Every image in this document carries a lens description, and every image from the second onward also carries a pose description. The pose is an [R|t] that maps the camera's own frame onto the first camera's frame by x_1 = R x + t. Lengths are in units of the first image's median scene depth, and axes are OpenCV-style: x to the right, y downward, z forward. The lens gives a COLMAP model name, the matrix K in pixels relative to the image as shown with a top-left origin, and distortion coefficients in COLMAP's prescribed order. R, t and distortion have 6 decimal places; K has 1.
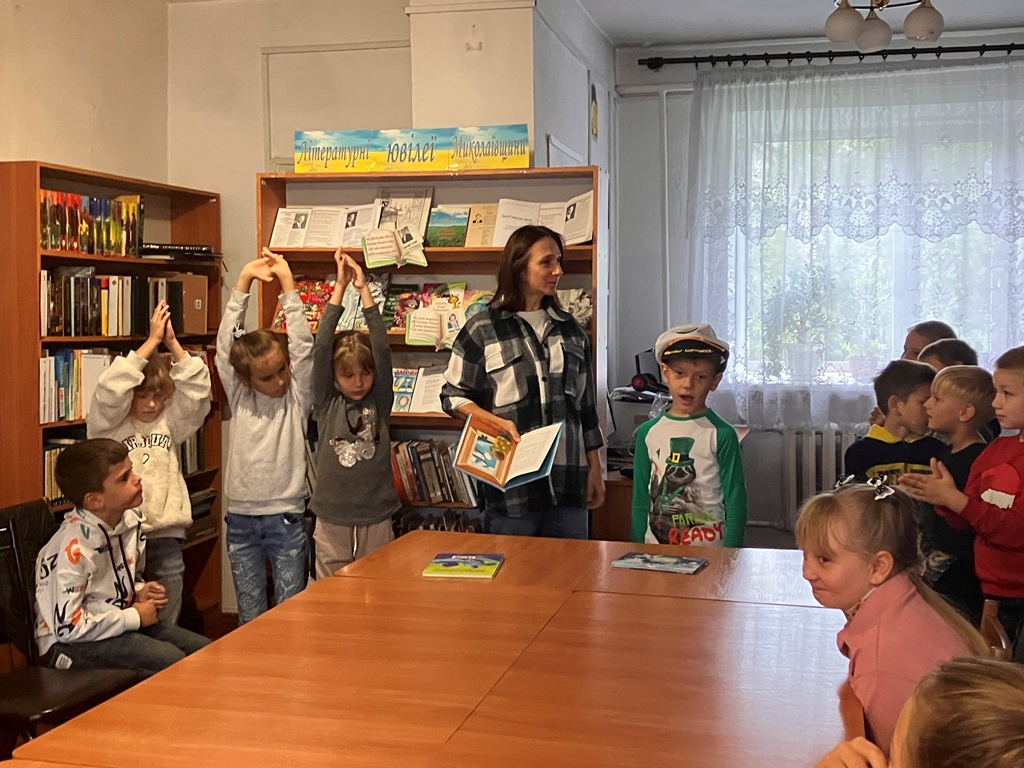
lens RADIAL K [[1238.9, 0, 512.0], [0, 1238.9, 384.0], [0, 0, 1]] dist [0.213447, -0.606447]
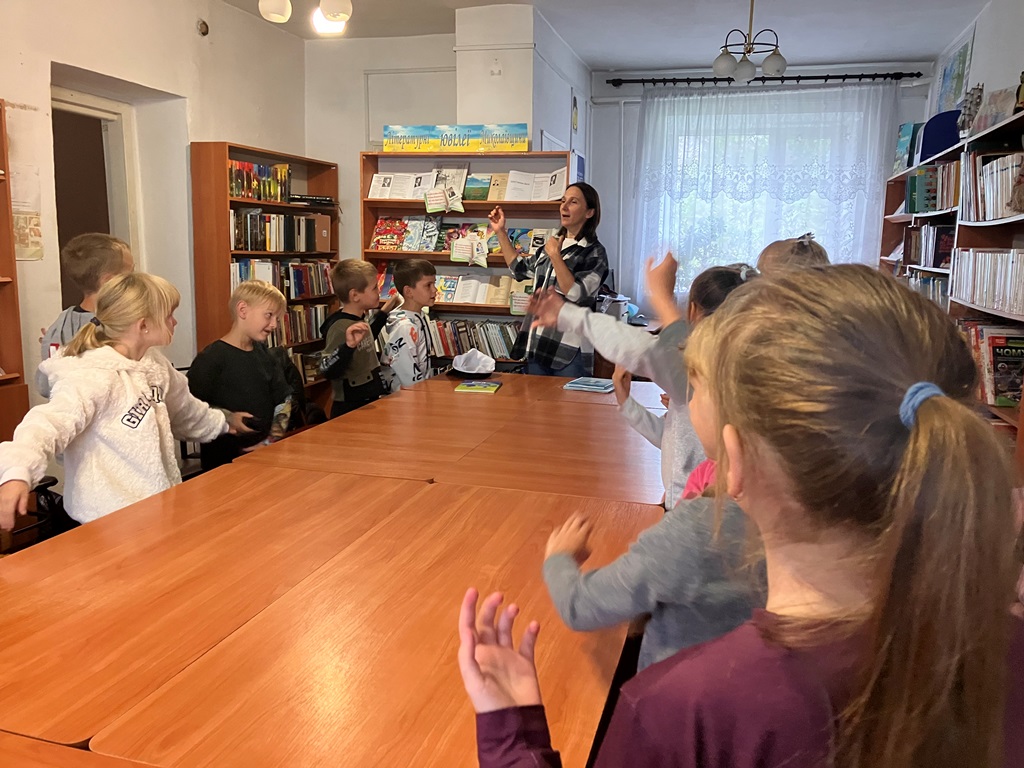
lens RADIAL K [[835.9, 0, 522.7], [0, 835.9, 381.1], [0, 0, 1]] dist [0.147410, -0.357224]
pose [[0.999677, 0.021931, -0.012824, 0.026324], [-0.020550, 0.994842, 0.099334, 0.013756], [0.014937, -0.099039, 0.994971, -0.110752]]
